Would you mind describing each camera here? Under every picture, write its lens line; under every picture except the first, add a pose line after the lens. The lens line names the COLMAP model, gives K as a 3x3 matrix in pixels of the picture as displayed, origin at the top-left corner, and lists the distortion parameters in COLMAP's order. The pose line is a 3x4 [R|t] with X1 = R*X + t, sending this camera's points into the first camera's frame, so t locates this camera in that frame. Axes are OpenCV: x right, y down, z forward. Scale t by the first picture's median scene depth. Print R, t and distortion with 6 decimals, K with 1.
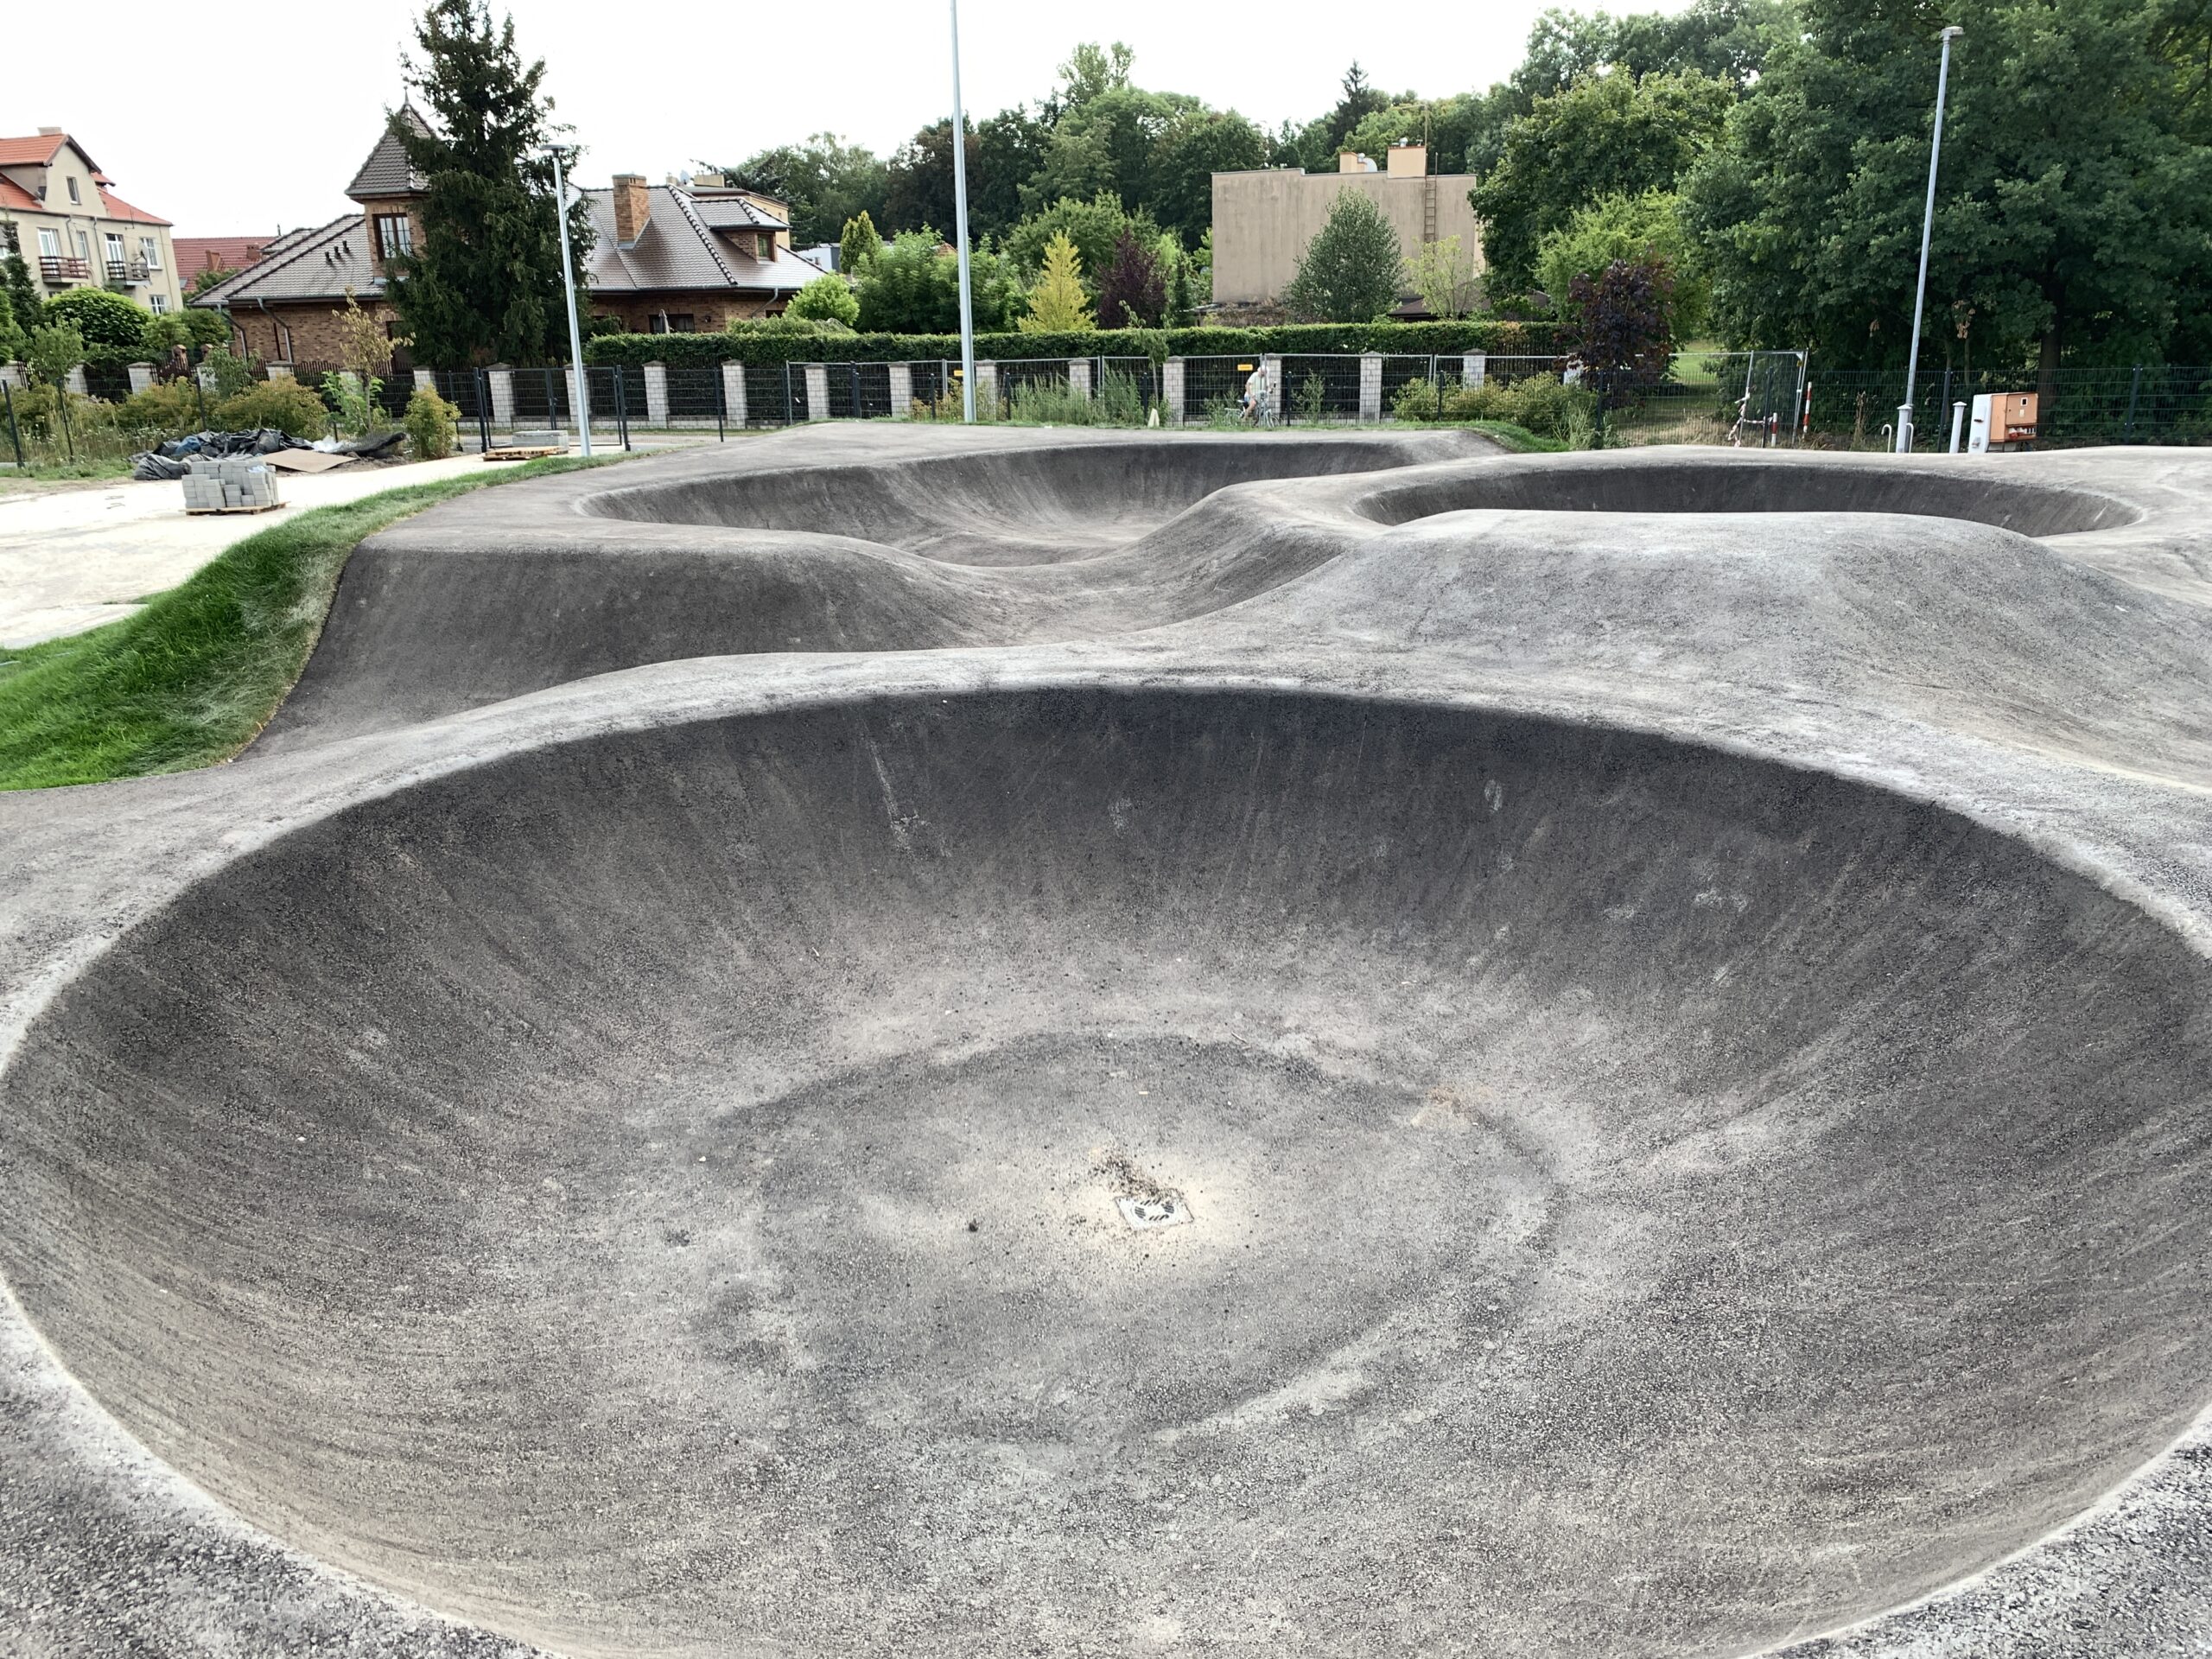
lens RADIAL K [[1701.5, 0, 1100.4], [0, 1701.5, 798.9], [0, 0, 1]] dist [-0.003930, 0.045629]
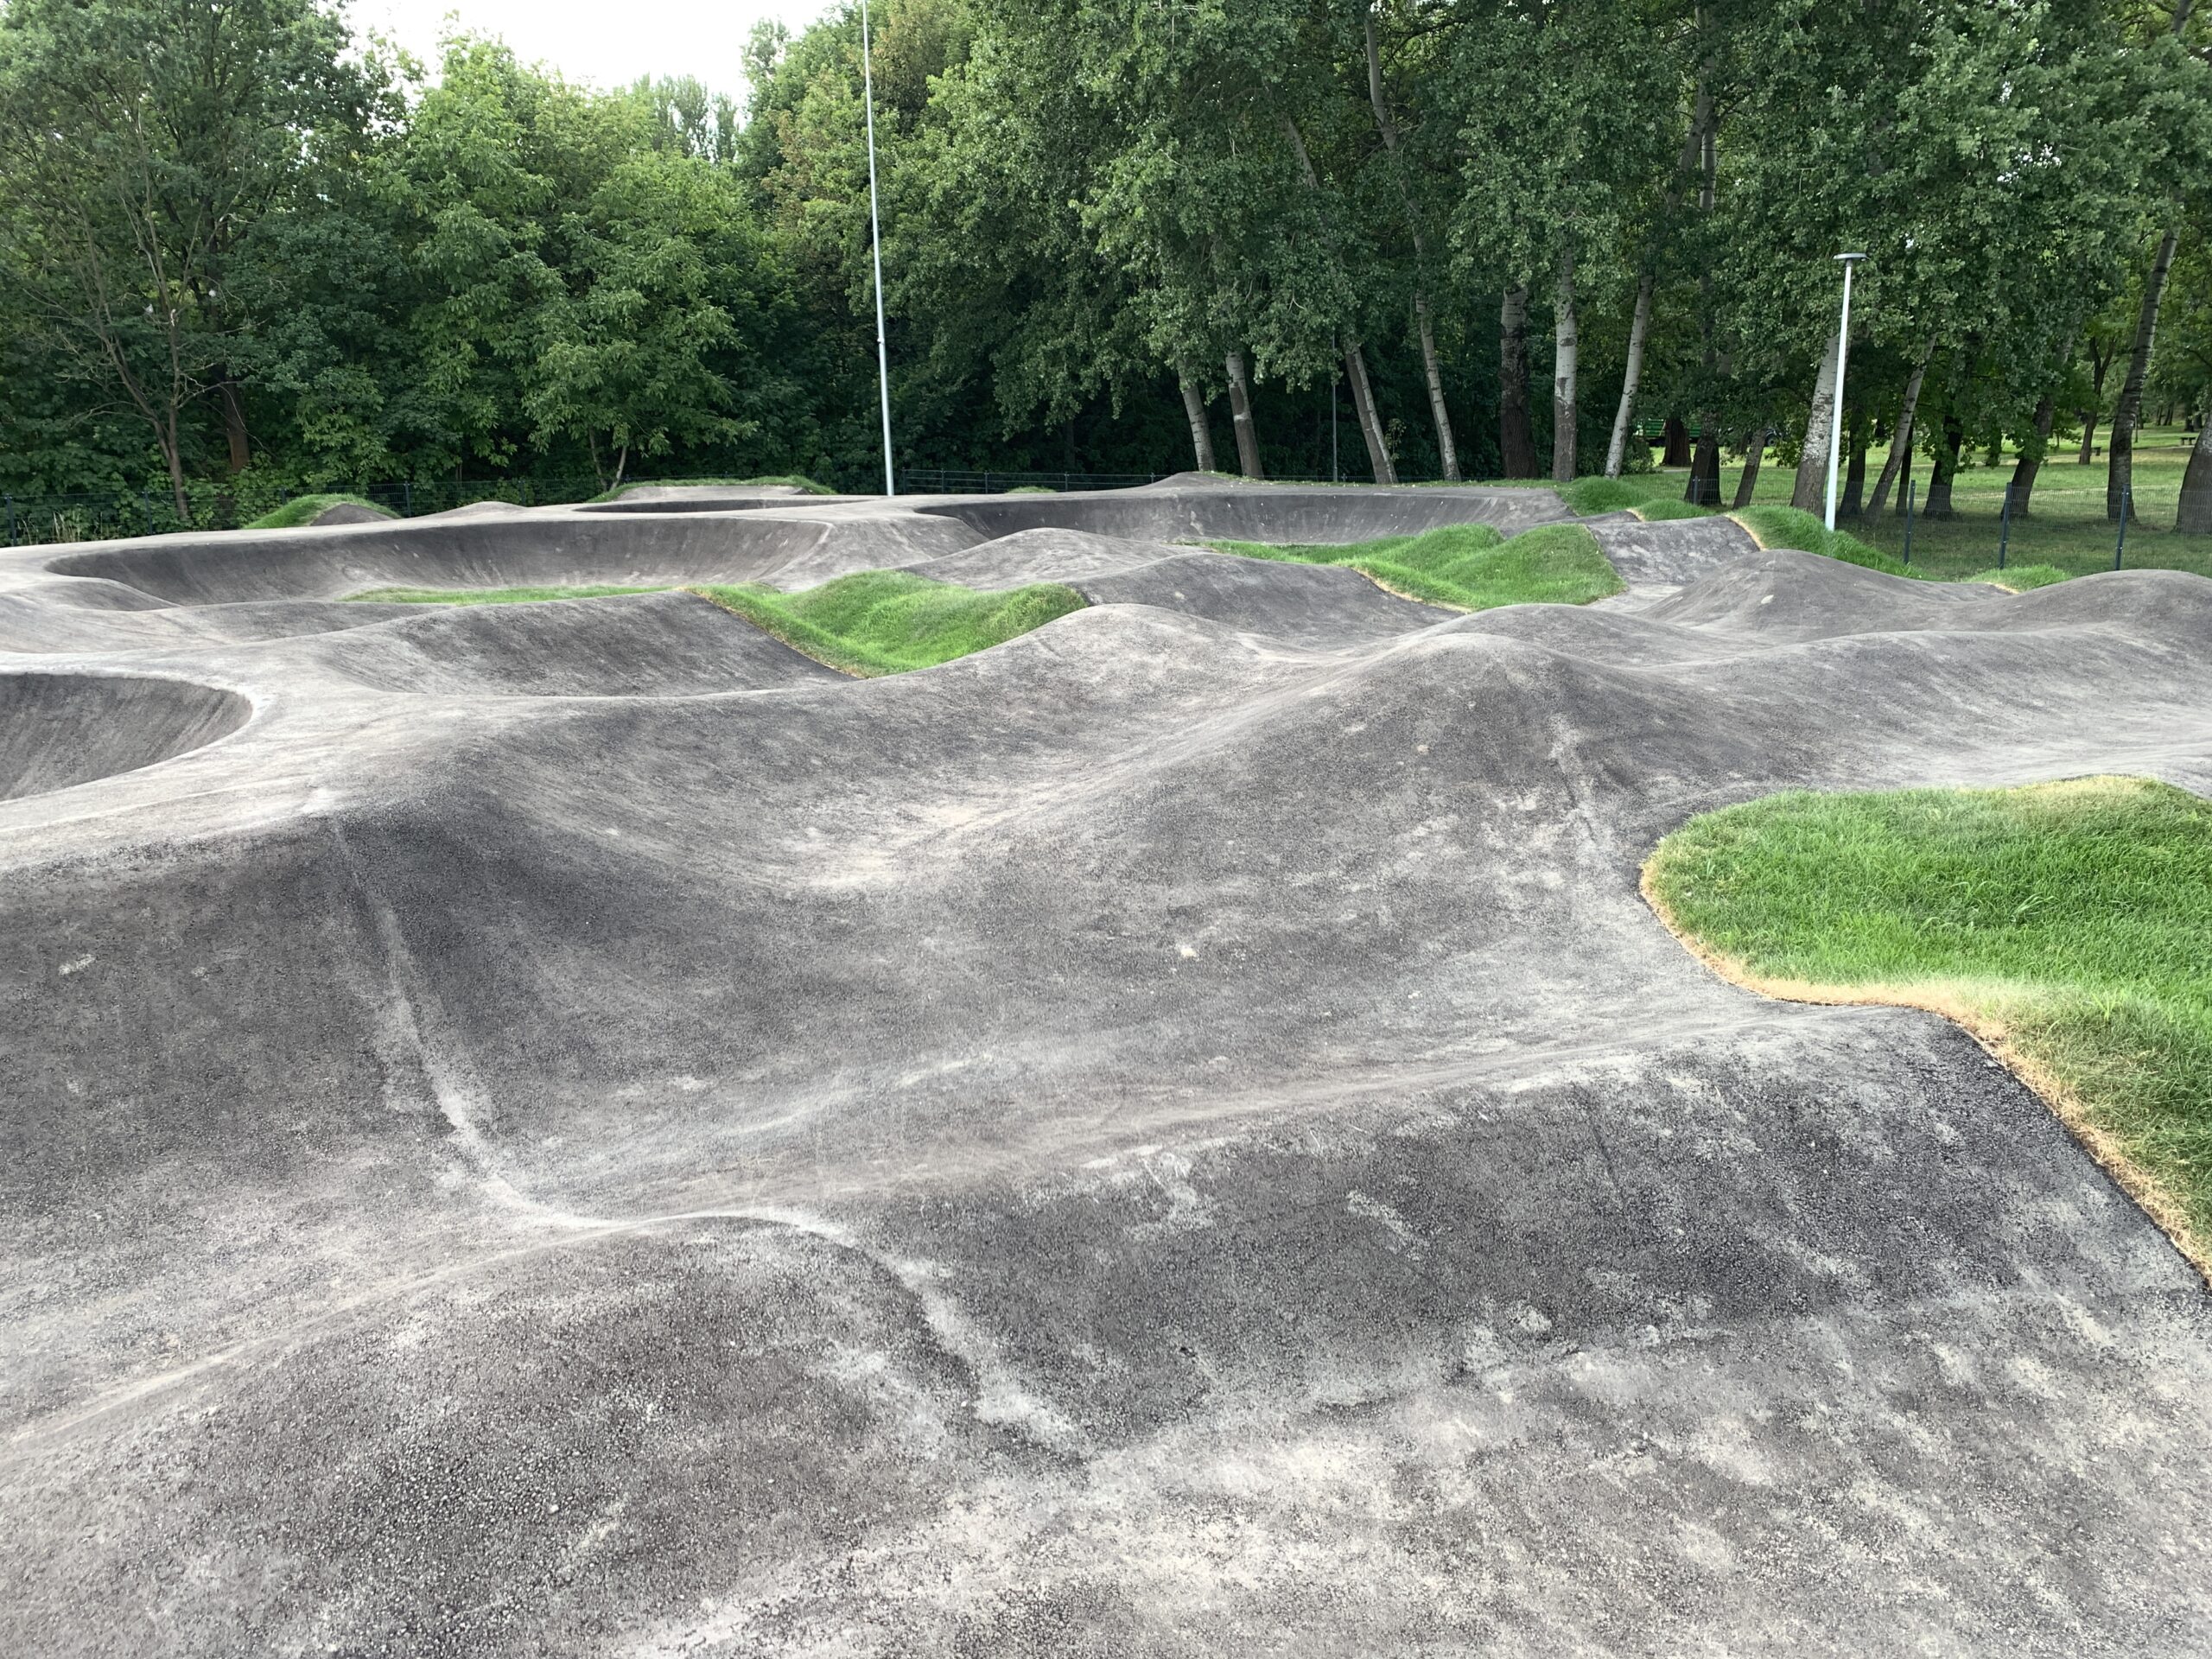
lens RADIAL K [[1688.7, 0, 1106.2], [0, 1688.7, 819.1], [0, 0, 1]] dist [0.049945, -0.068041]
pose [[0.355092, -0.201232, 0.912916, -0.128722], [0.269092, 0.957227, 0.106332, 0.040155], [-0.895265, 0.207900, 0.394054, -0.126429]]
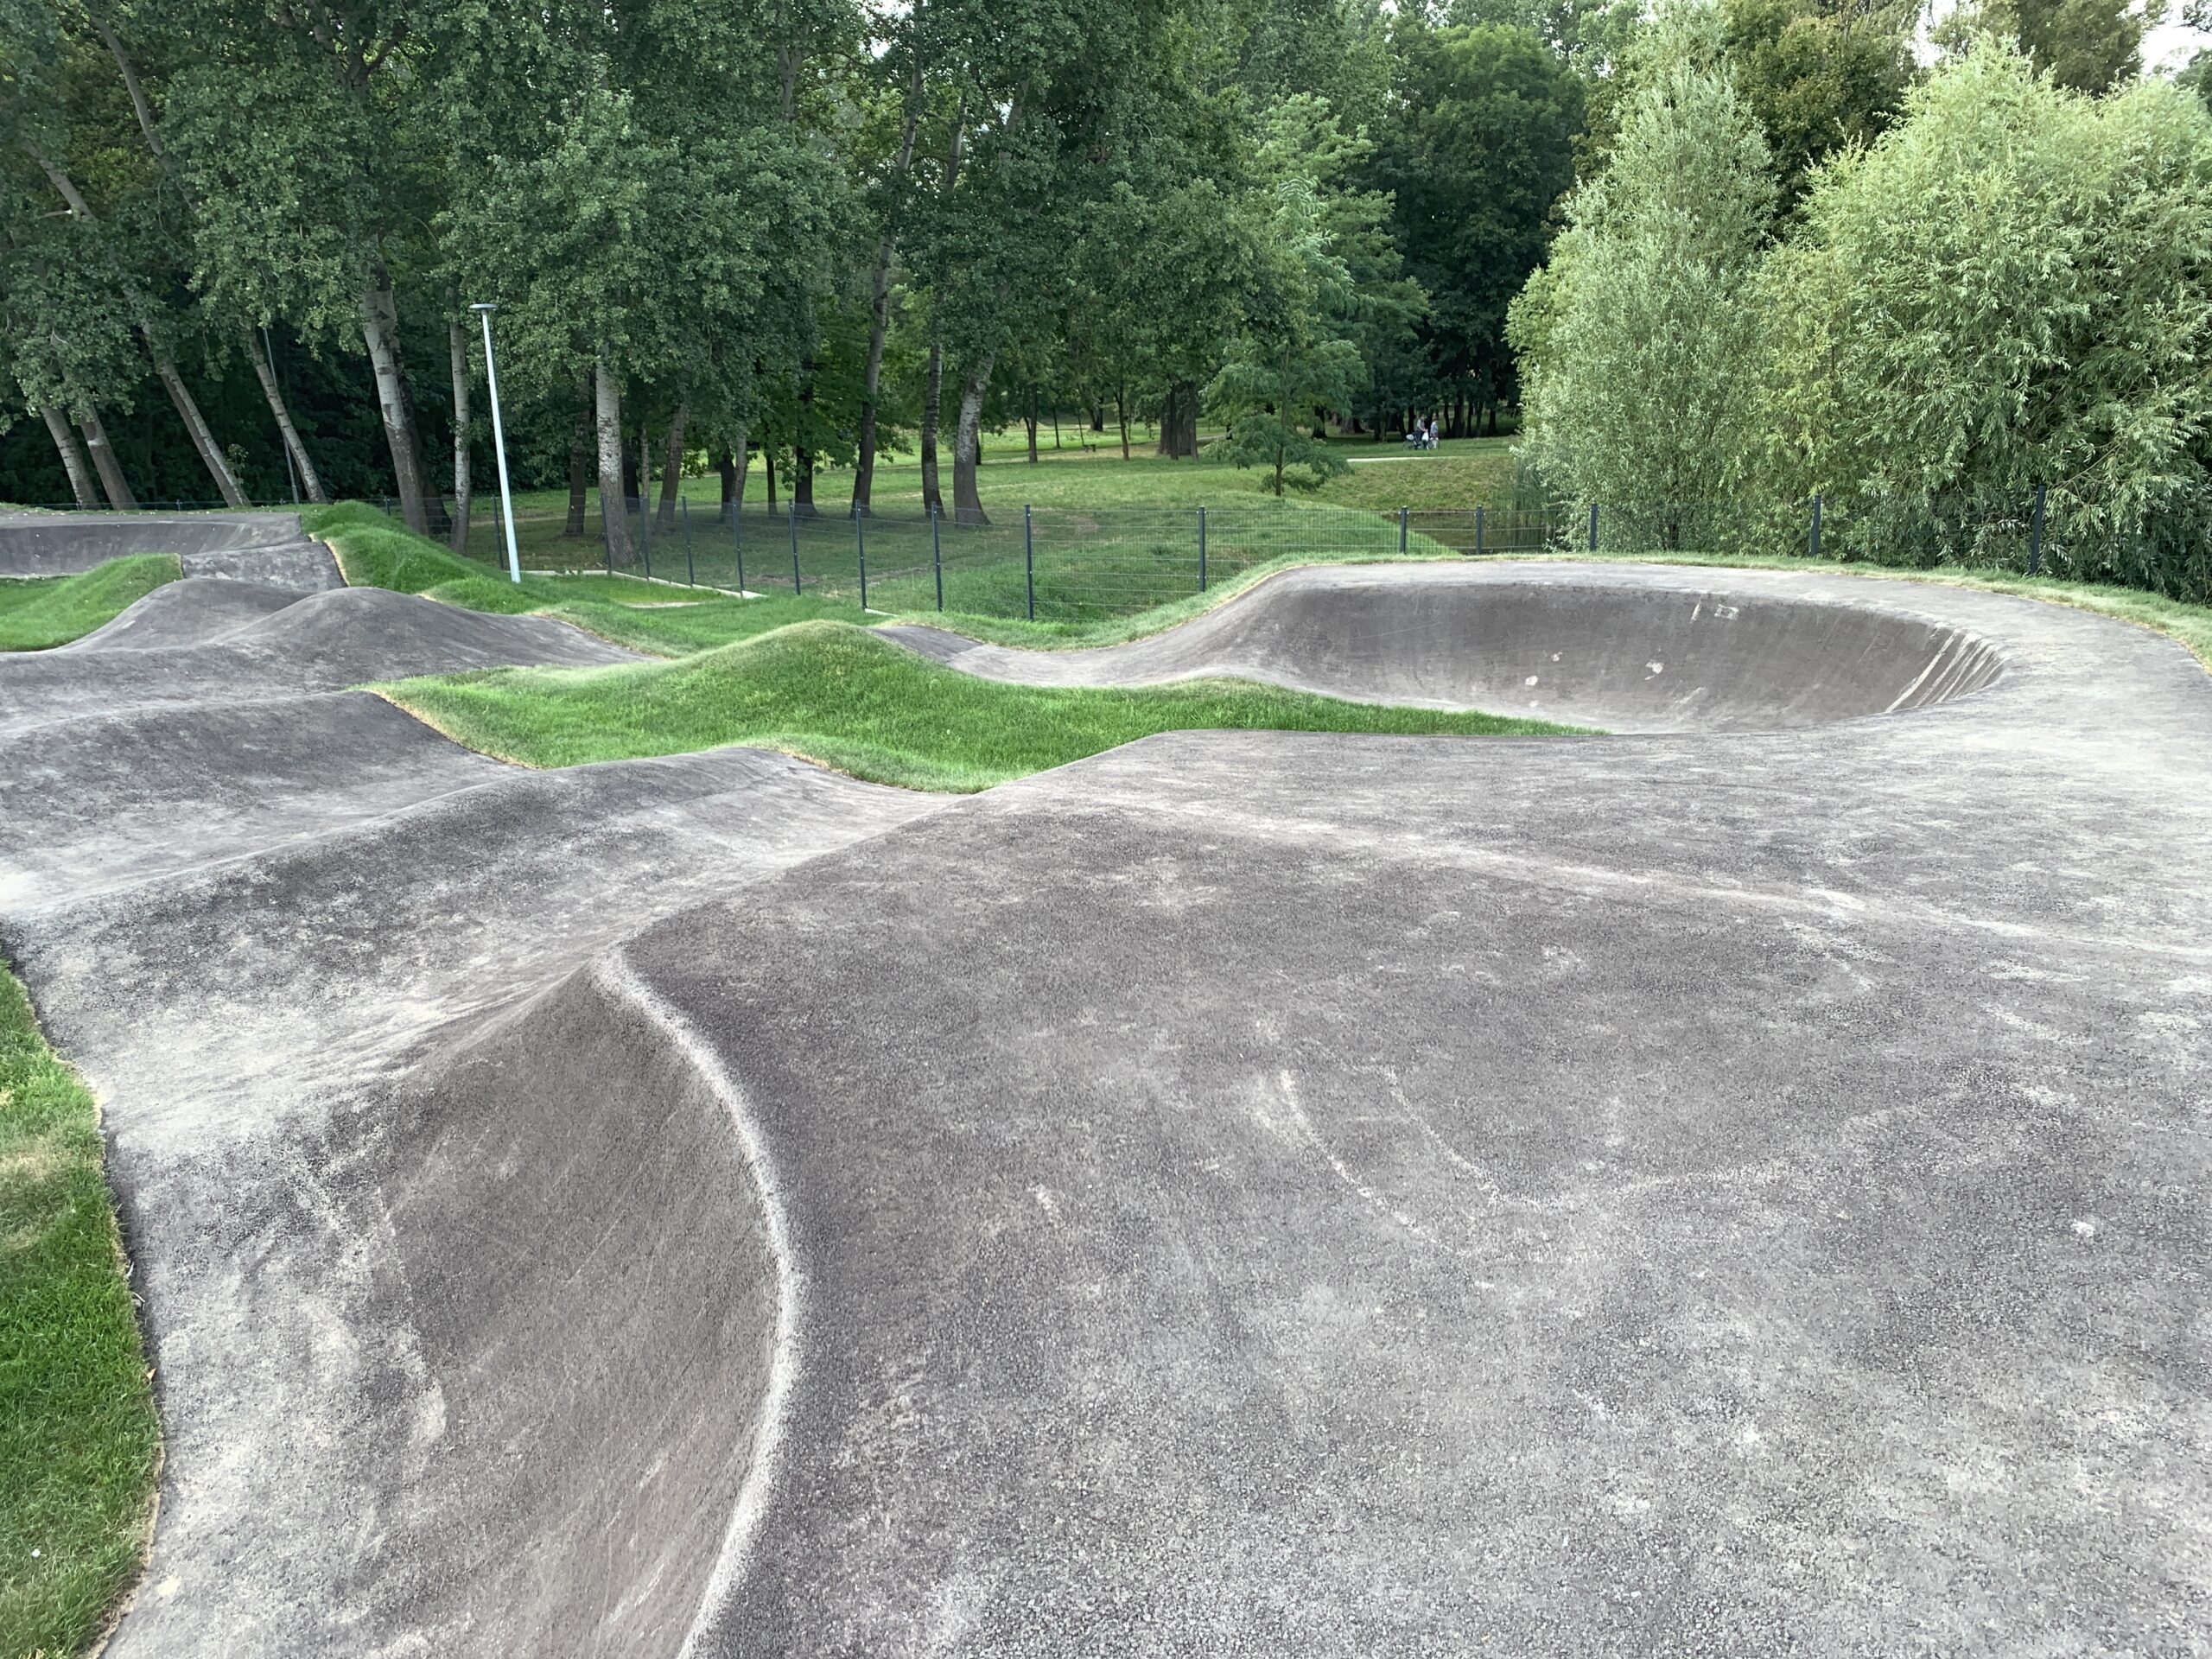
lens RADIAL K [[1697.6, 0, 1074.2], [0, 1697.6, 823.4], [0, 0, 1]] dist [0.013320, -0.011221]
pose [[-0.046725, -0.221603, 0.974017, -0.175741], [0.308363, 0.924259, 0.225075, 0.095789], [-0.950121, 0.310867, 0.025148, -0.342831]]
